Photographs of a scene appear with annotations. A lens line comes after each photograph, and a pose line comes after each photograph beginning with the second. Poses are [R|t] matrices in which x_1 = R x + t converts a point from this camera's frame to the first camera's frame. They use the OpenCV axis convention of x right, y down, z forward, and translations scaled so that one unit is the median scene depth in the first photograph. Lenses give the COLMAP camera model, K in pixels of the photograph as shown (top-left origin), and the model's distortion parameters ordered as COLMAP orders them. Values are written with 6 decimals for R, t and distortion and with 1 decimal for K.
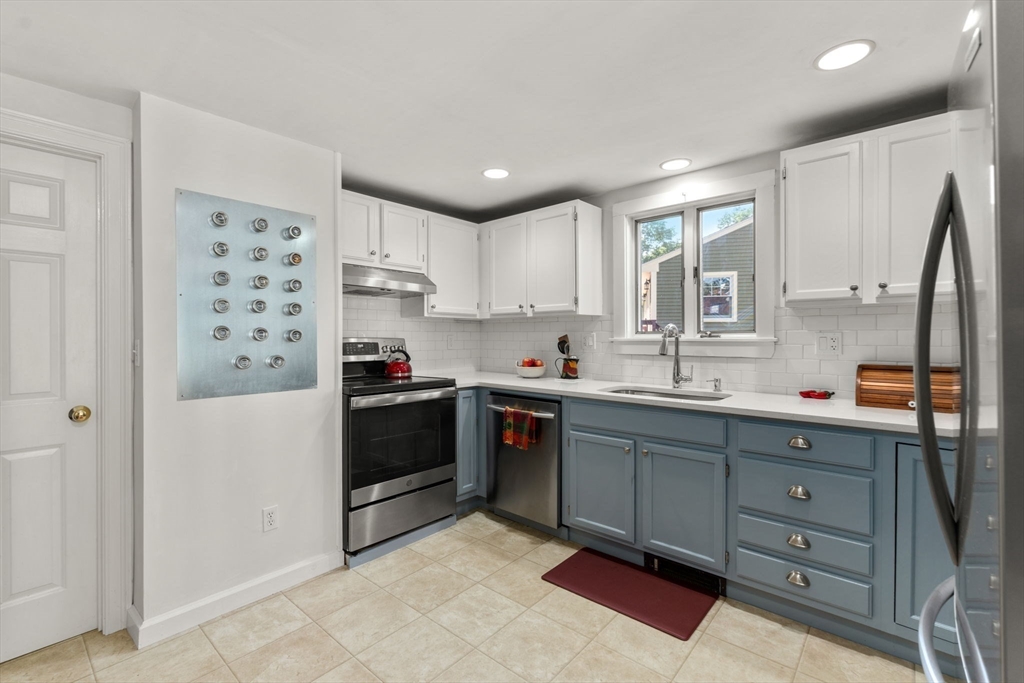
lens RADIAL K [[456.0, 0, 517.7], [0, 456.0, 337.9], [0, 0, 1]] dist [0.003415, -0.000352]
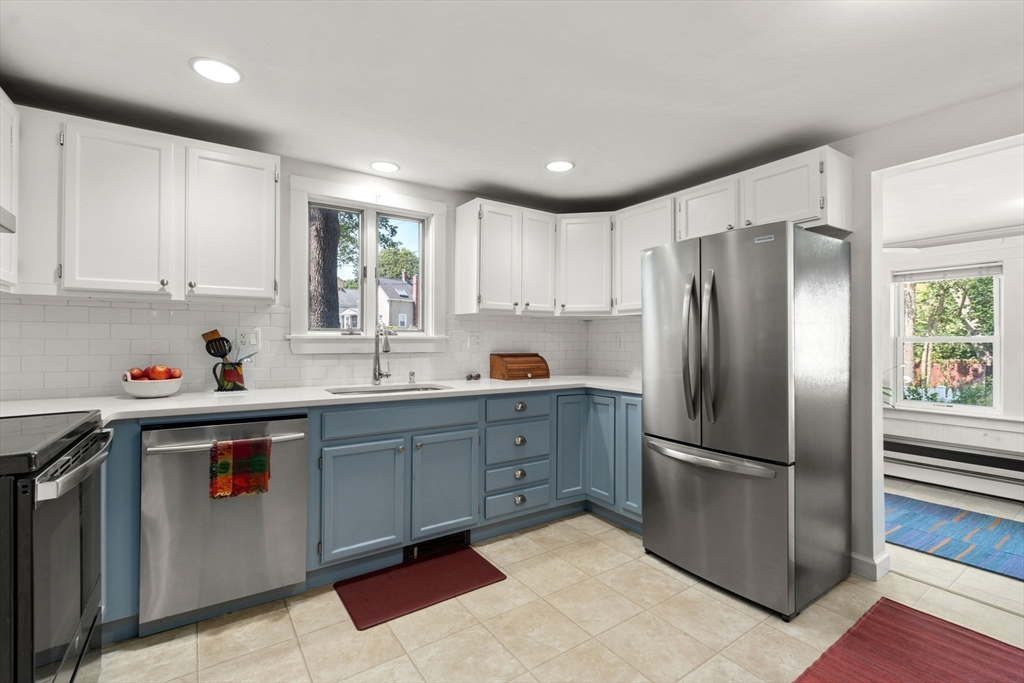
lens RADIAL K [[456.0, 0, 518.1], [0, 456.0, 336.2], [0, 0, 1]] dist [0.003415, -0.000352]
pose [[0.246311, 0.010209, 0.969137, -0.542101], [-0.000696, 0.999946, -0.010356, 0.011756], [-0.969191, 0.001877, 0.246305, 0.429981]]
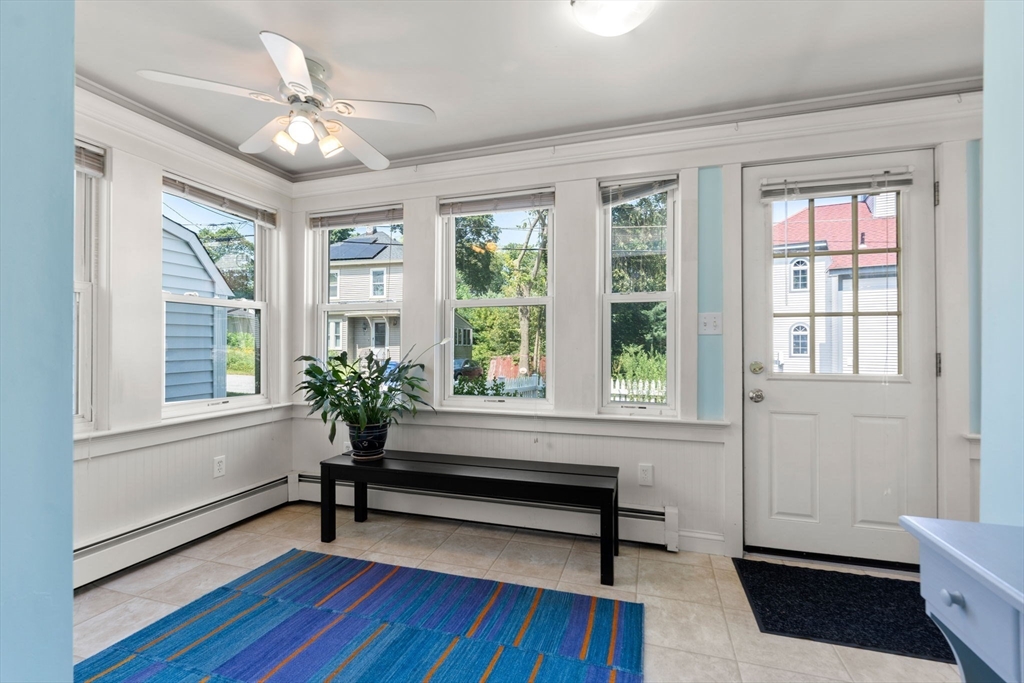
lens RADIAL K [[456.0, 0, 507.5], [0, 456.0, 337.3], [0, 0, 1]] dist [0.003415, -0.000352]
pose [[-0.386715, 0.011302, 0.922130, 0.287320], [0.001764, 0.999932, -0.011516, 0.090732], [-0.922198, -0.002827, -0.386709, -0.166073]]
